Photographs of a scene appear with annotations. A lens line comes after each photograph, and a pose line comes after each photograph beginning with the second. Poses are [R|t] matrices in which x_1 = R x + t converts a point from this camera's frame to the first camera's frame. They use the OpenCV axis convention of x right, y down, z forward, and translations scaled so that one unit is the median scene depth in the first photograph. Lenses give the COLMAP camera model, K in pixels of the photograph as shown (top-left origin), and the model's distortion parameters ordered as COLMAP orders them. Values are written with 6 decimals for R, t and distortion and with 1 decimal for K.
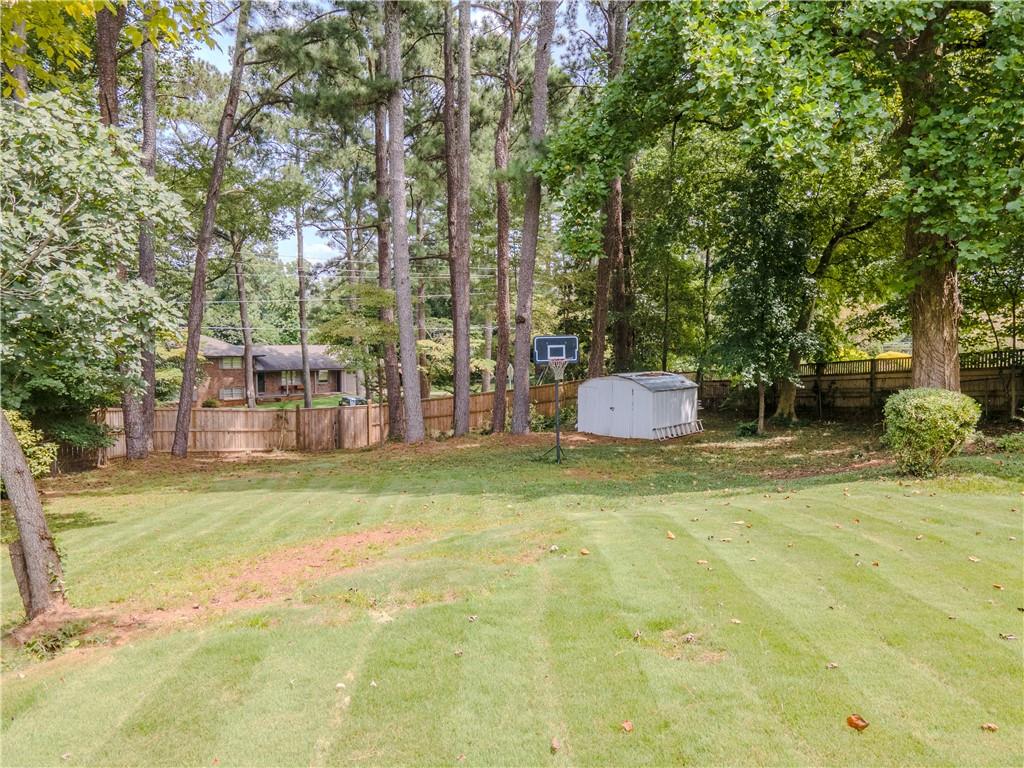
lens RADIAL K [[814.3, 0, 512.0], [0, 814.3, 384.0], [0, 0, 1]] dist [0.007761, 0.087676]
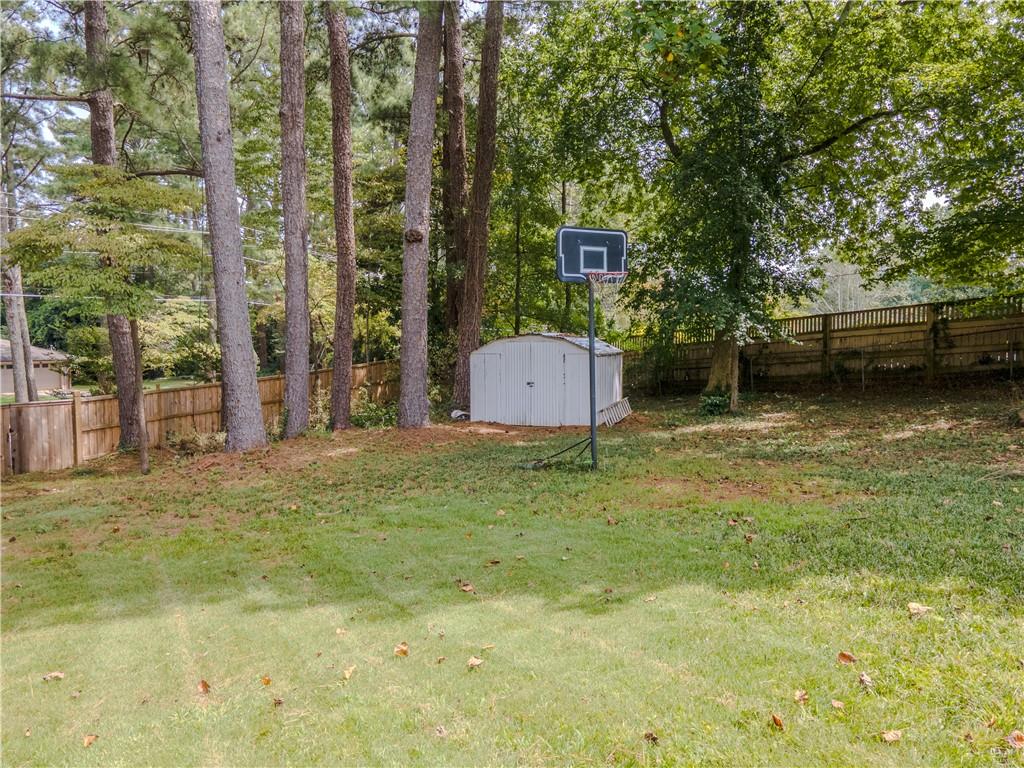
lens RADIAL K [[749.2, 0, 514.2], [0, 749.2, 382.8], [0, 0, 1]] dist [0.043951, 0.007895]
pose [[0.909611, -0.022686, 0.414841, -0.145865], [0.025367, 0.999678, -0.000952, 0.029290], [-0.414686, 0.011389, 0.909893, 0.439191]]
